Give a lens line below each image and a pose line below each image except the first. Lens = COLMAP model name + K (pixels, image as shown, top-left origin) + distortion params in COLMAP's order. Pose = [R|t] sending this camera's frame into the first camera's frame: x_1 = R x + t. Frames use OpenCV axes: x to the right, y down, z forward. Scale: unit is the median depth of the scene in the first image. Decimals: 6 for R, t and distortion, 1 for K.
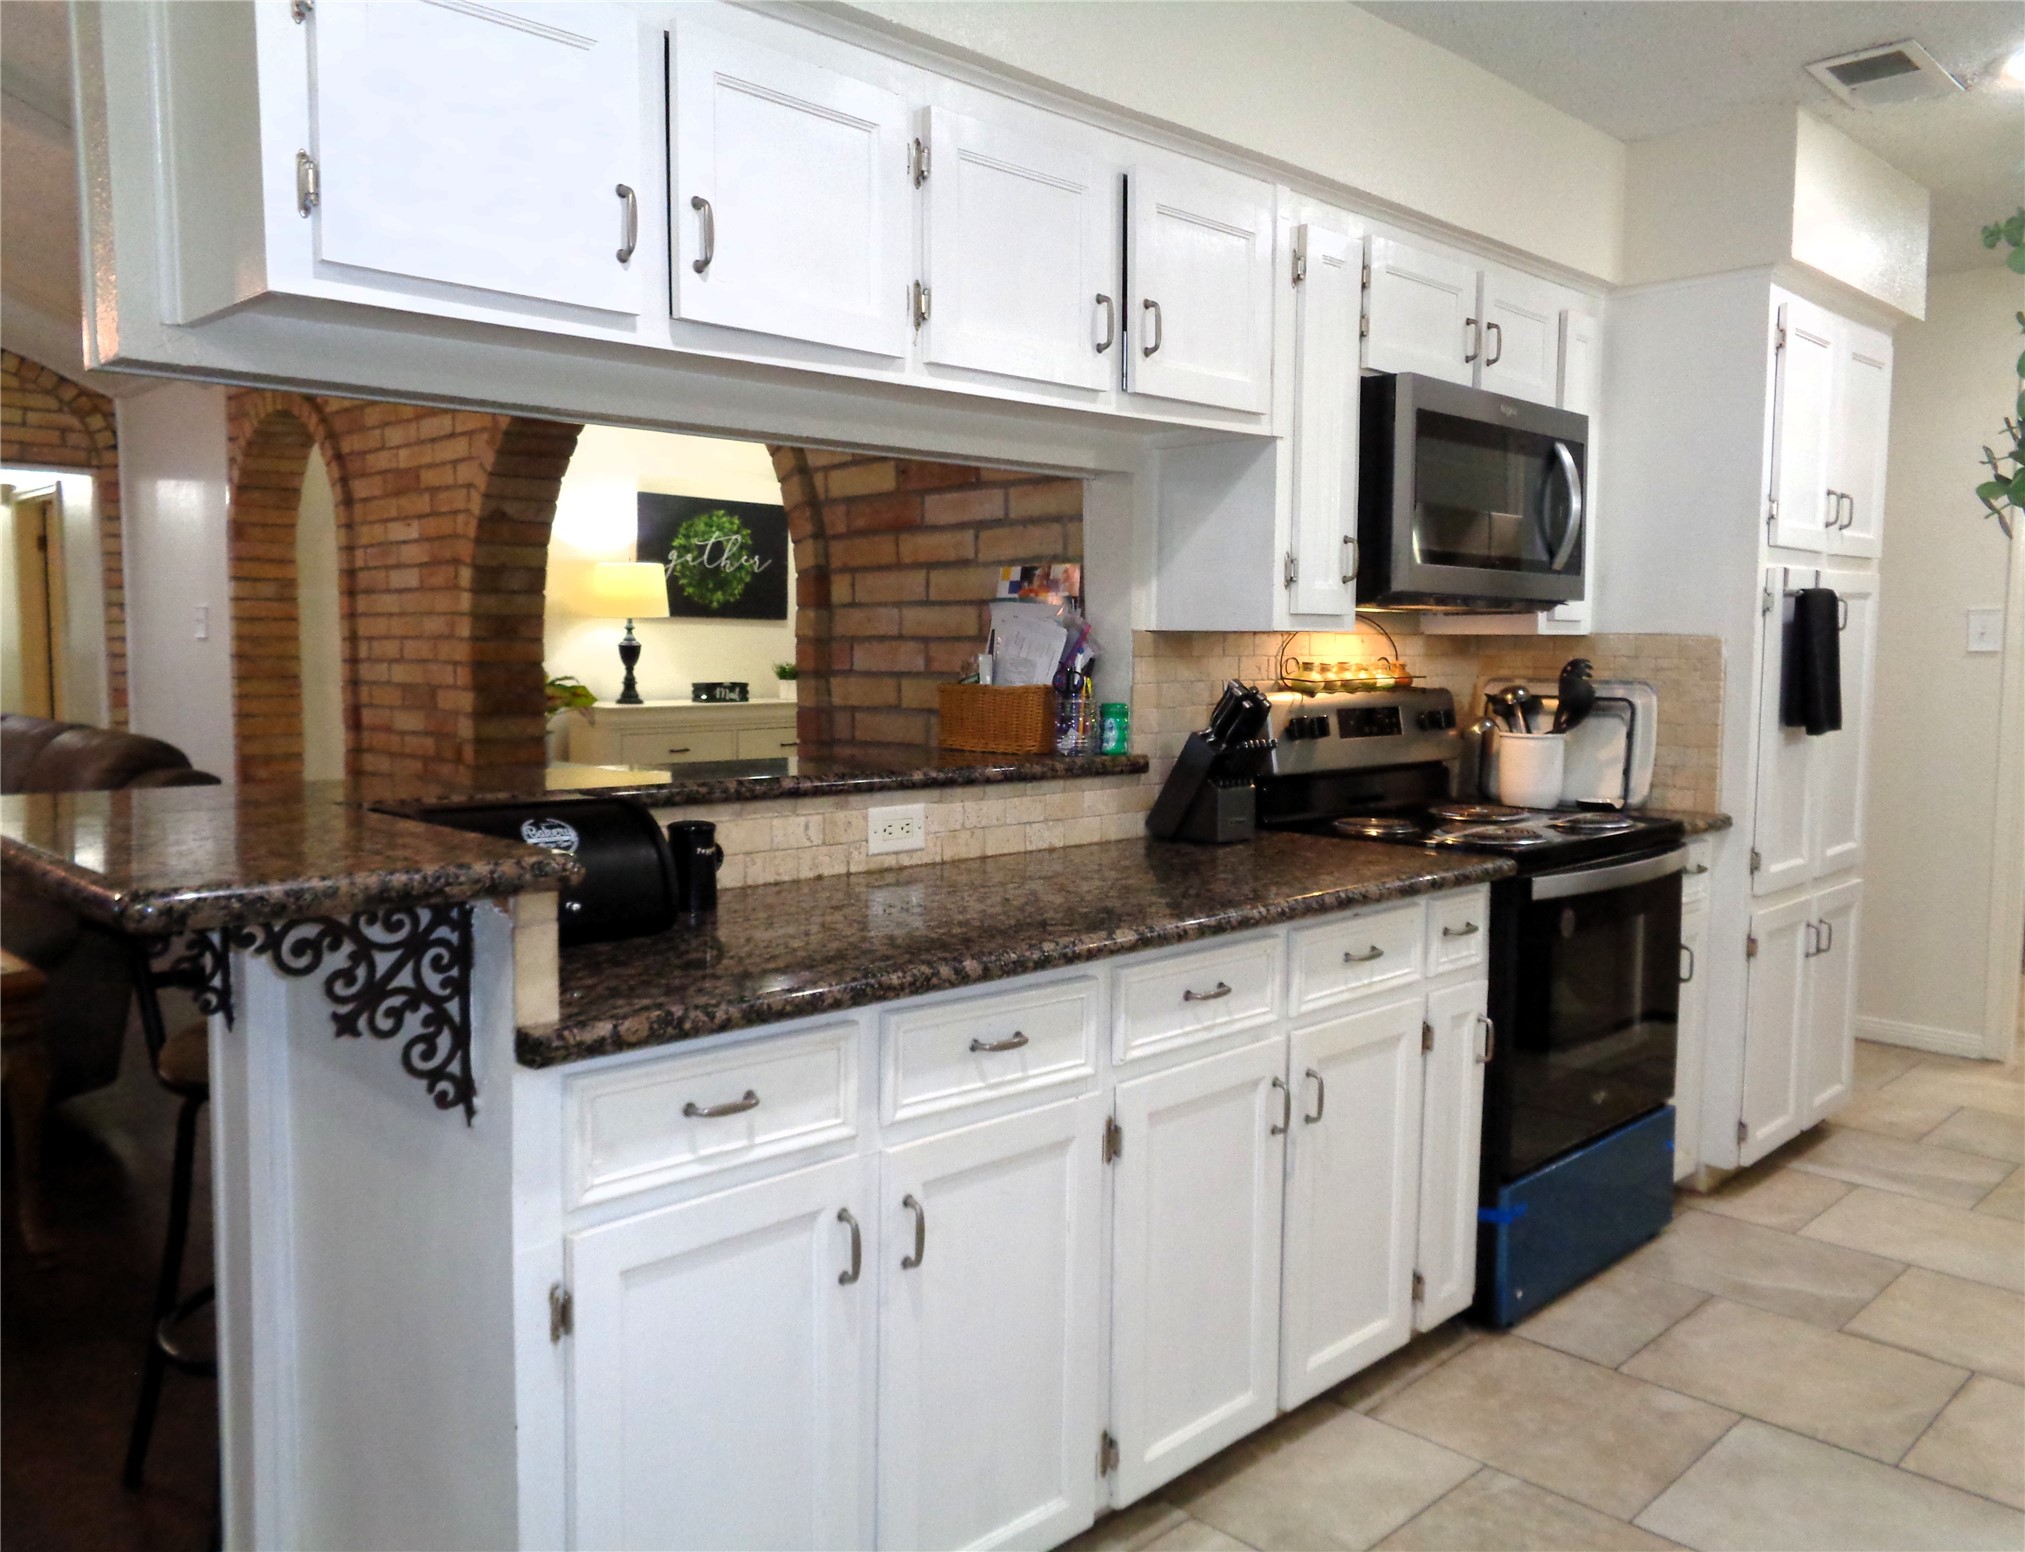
lens RADIAL K [[1547.3, 0, 996.2], [0, 1547.3, 776.7], [0, 0, 1]] dist [0.018802, -0.001084]
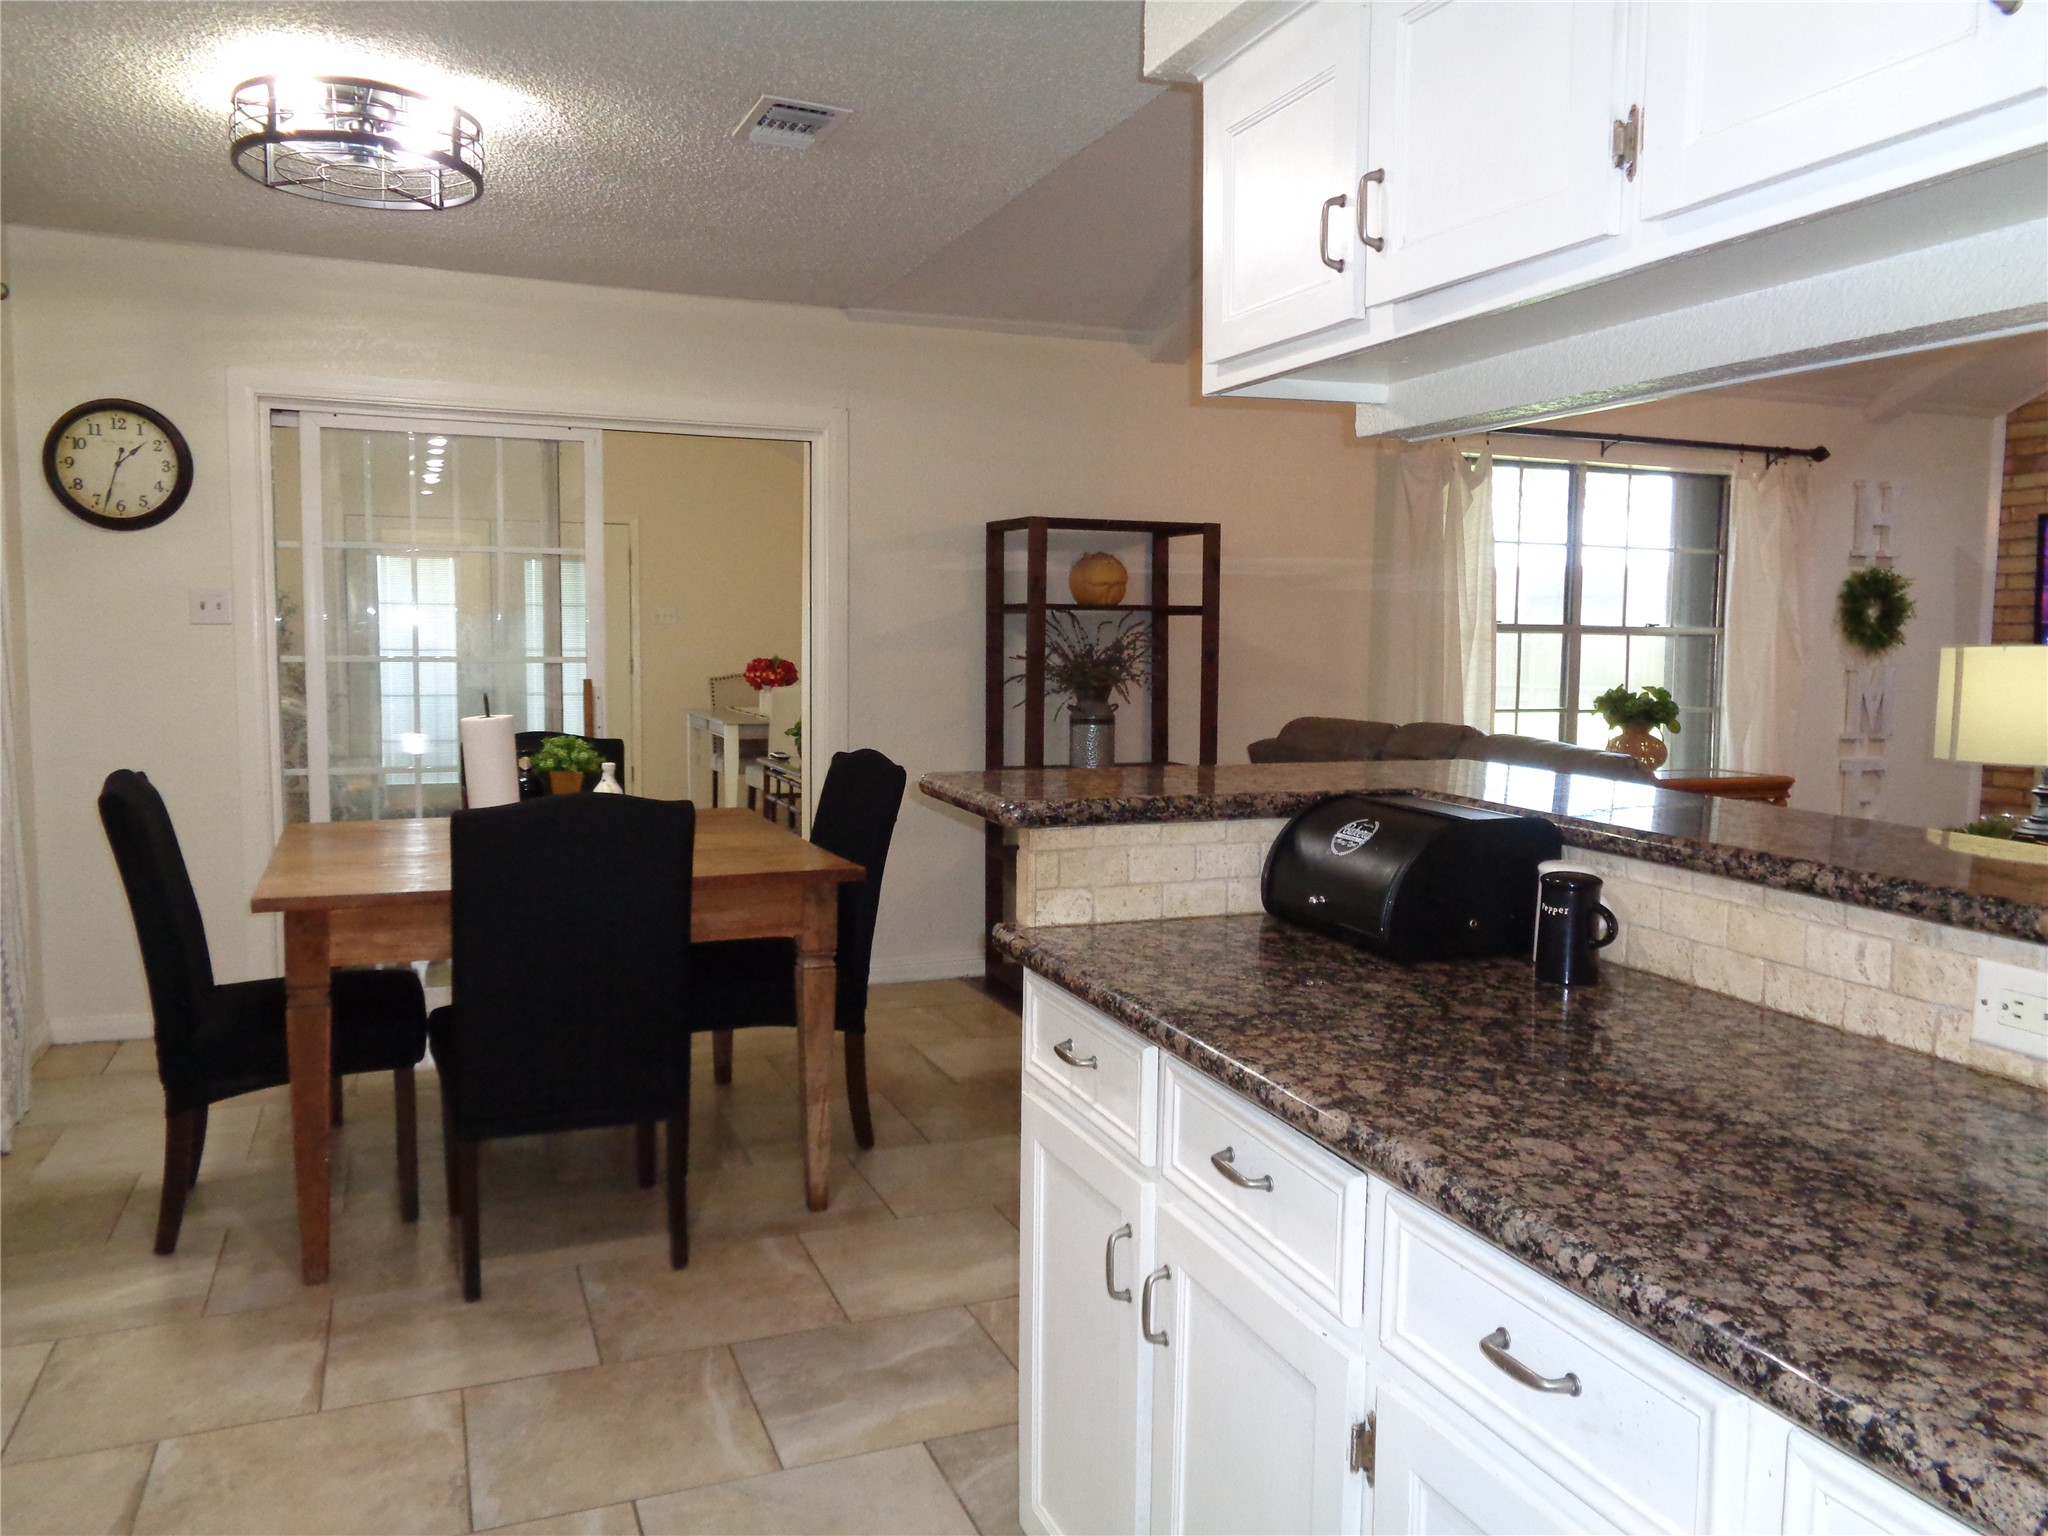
lens RADIAL K [[1544.7, 0, 1017.4], [0, 1544.7, 763.2], [0, 0, 1]] dist [0.000644, 0.007648]
pose [[-0.389786, 0.074880, -0.917856, 0.222335], [-0.092729, 0.988432, 0.120017, -0.033340], [0.916225, 0.131893, -0.378333, 0.345965]]
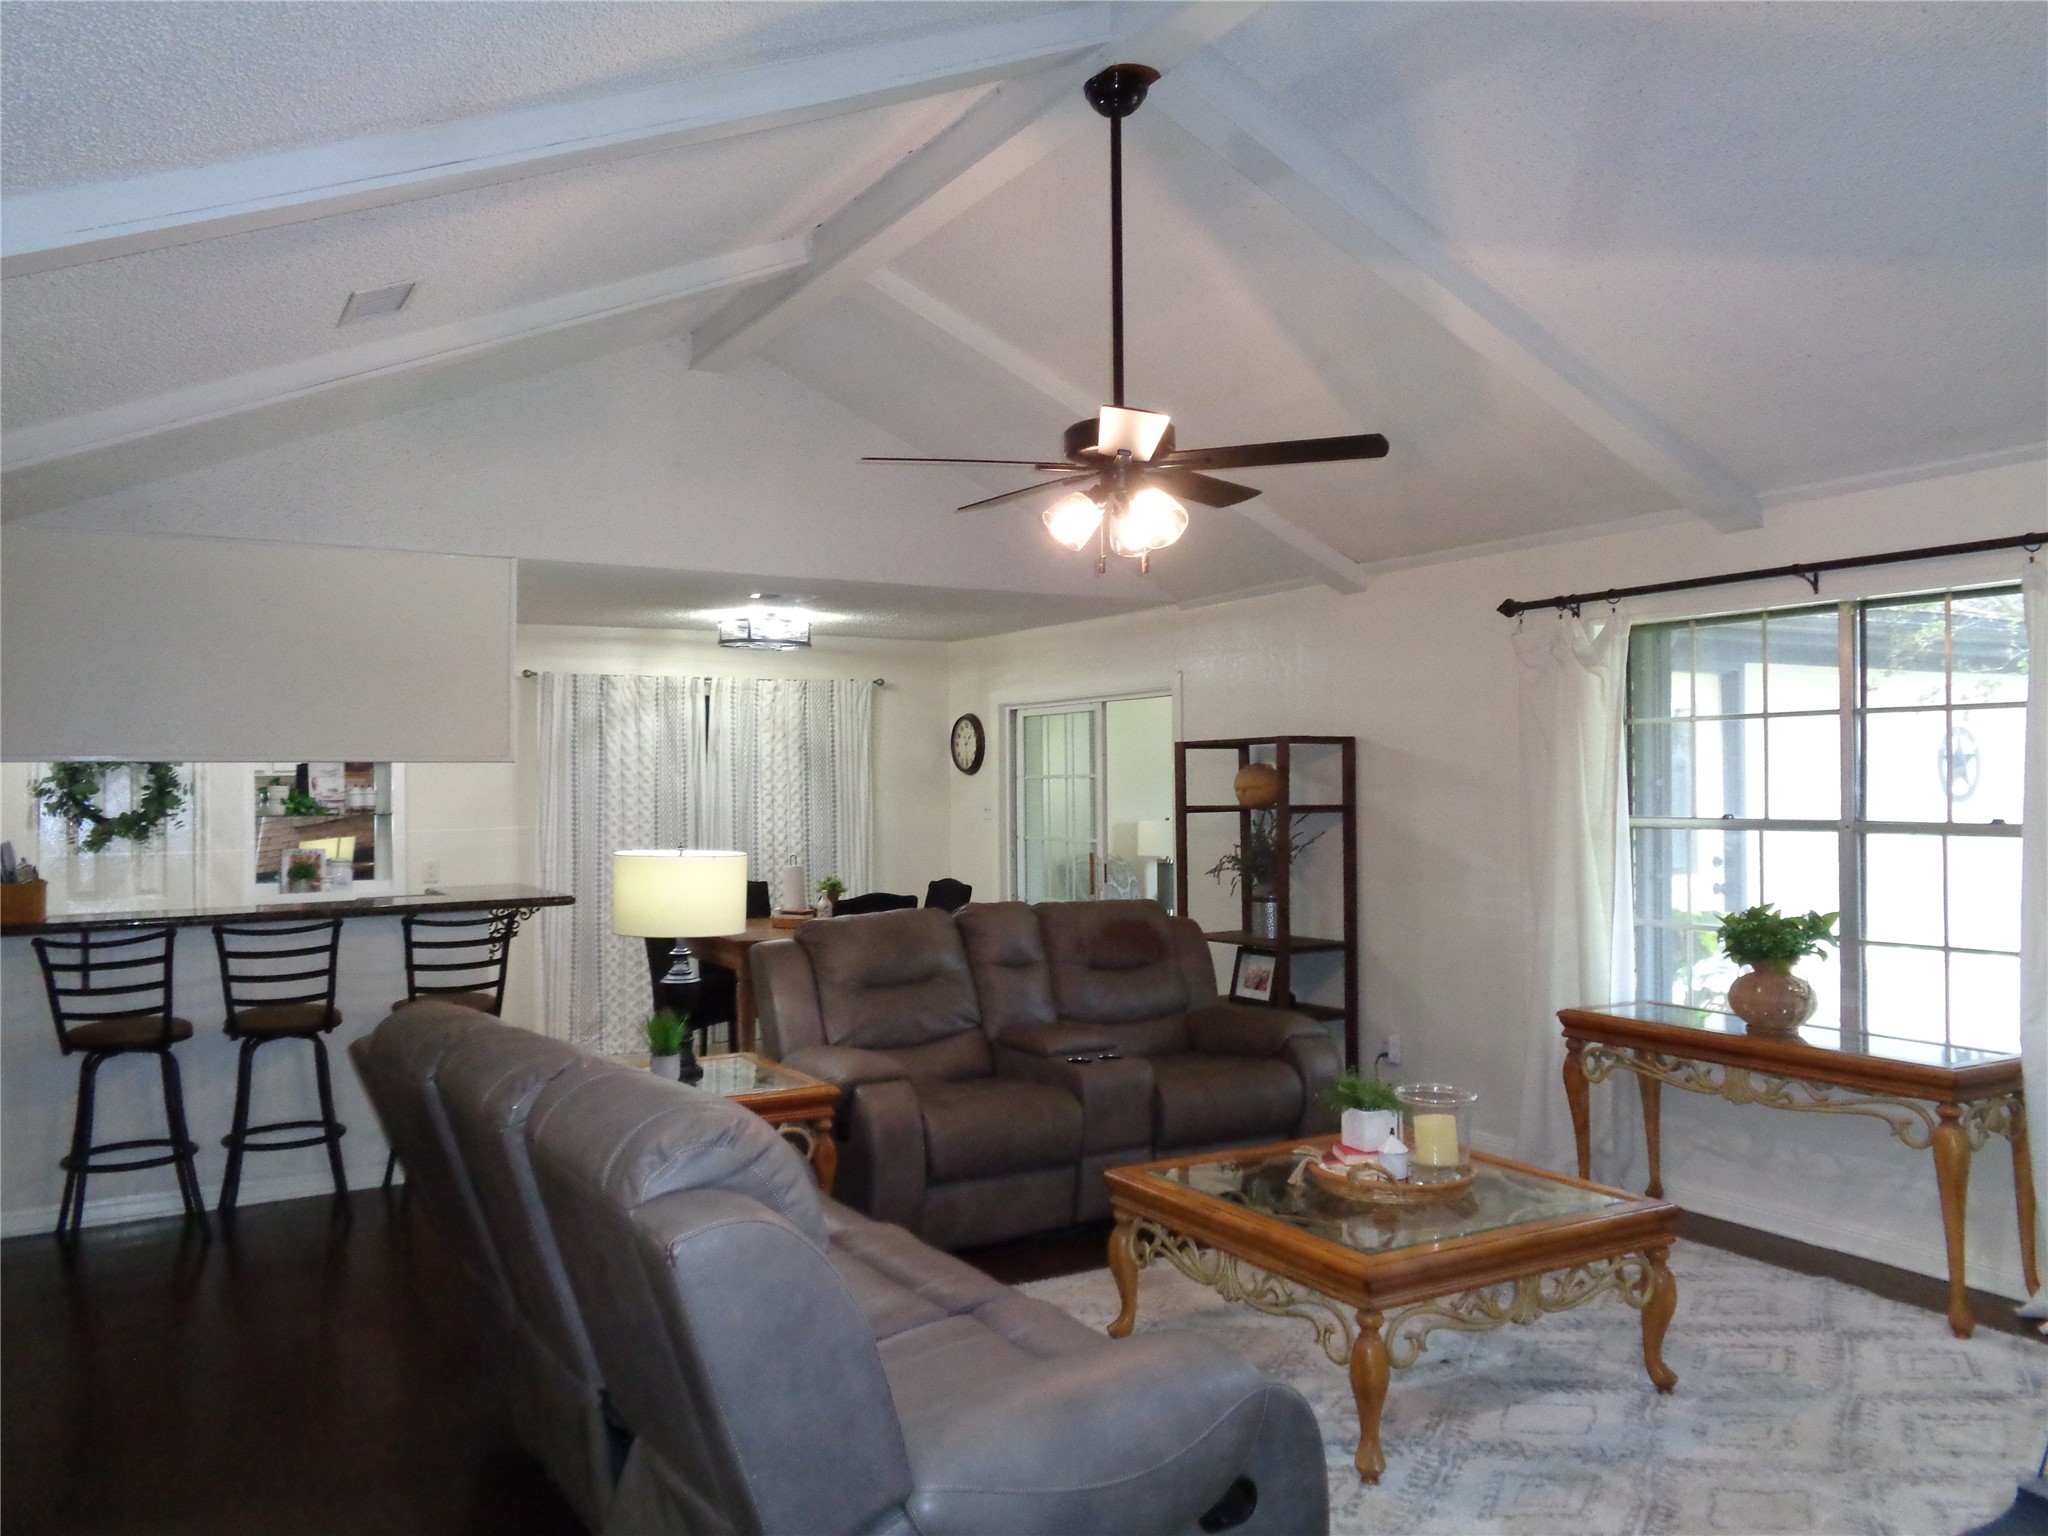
lens RADIAL K [[1544.7, 0, 1027.3], [0, 1544.7, 775.0], [0, 0, 1]] dist [0.000644, 0.007648]
pose [[-0.974846, 0.003915, 0.222846, -0.657970], [0.019980, 0.997355, 0.069881, -0.117454], [-0.221983, 0.072576, -0.972346, 1.097031]]
